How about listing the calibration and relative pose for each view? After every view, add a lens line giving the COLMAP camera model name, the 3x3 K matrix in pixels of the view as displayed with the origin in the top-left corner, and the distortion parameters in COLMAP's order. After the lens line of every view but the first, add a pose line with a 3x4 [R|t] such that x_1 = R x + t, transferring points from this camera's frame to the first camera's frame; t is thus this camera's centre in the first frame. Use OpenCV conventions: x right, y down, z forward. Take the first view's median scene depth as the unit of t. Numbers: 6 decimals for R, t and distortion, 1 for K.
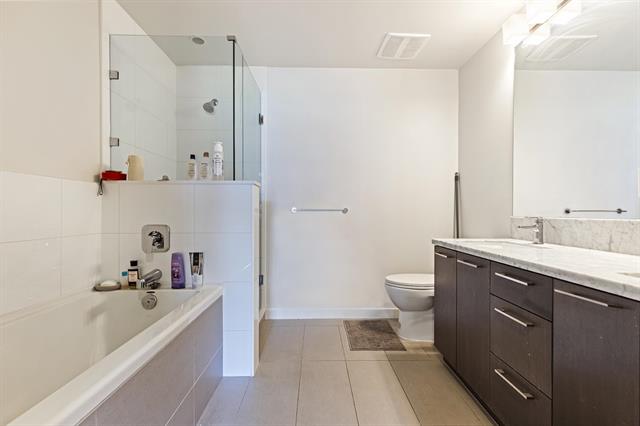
lens RADIAL K [[286.3, 0, 320.0], [0, 286.3, 212.4], [0, 0, 1]] dist [0.003492, -0.001391]
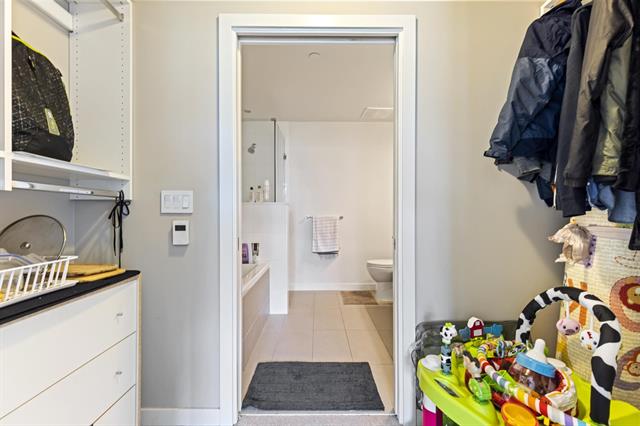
lens RADIAL K [[286.3, 0, 320.0], [0, 286.3, 212.4], [0, 0, 1]] dist [0.003492, -0.001391]
pose [[0.999955, -0.002062, -0.009234, -0.013314], [0.002012, 0.999983, -0.005458, -0.038557], [0.009245, 0.005439, 0.999942, -0.740018]]
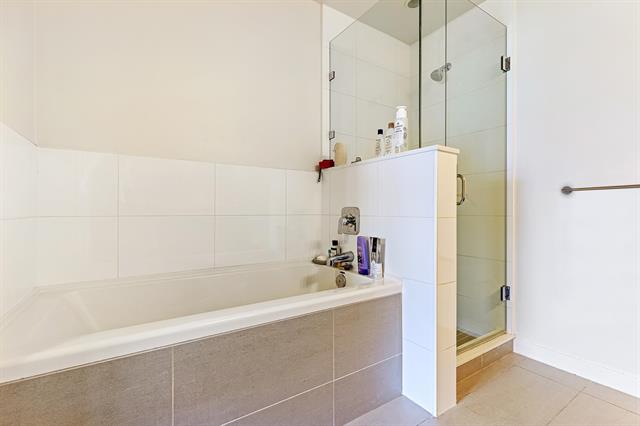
lens RADIAL K [[286.3, 0, 320.0], [0, 286.3, 212.4], [0, 0, 1]] dist [0.003492, -0.001391]
pose [[0.530308, 0.003395, -0.847798, 0.220296], [-0.005016, 0.999987, 0.000867, 0.060052], [0.847790, 0.003793, 0.530318, 0.367564]]
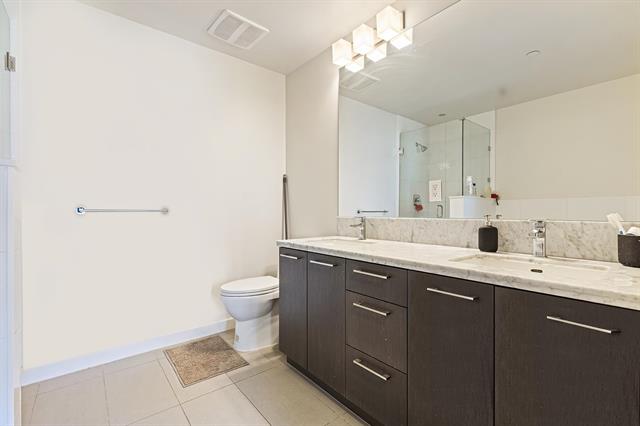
lens RADIAL K [[286.3, 0, 320.0], [0, 286.3, 212.4], [0, 0, 1]] dist [0.003492, -0.001391]
pose [[0.785373, -0.003809, 0.619011, -0.100556], [0.004190, 0.999991, 0.000837, -0.003774], [-0.619008, 0.001936, 0.785382, 0.163872]]
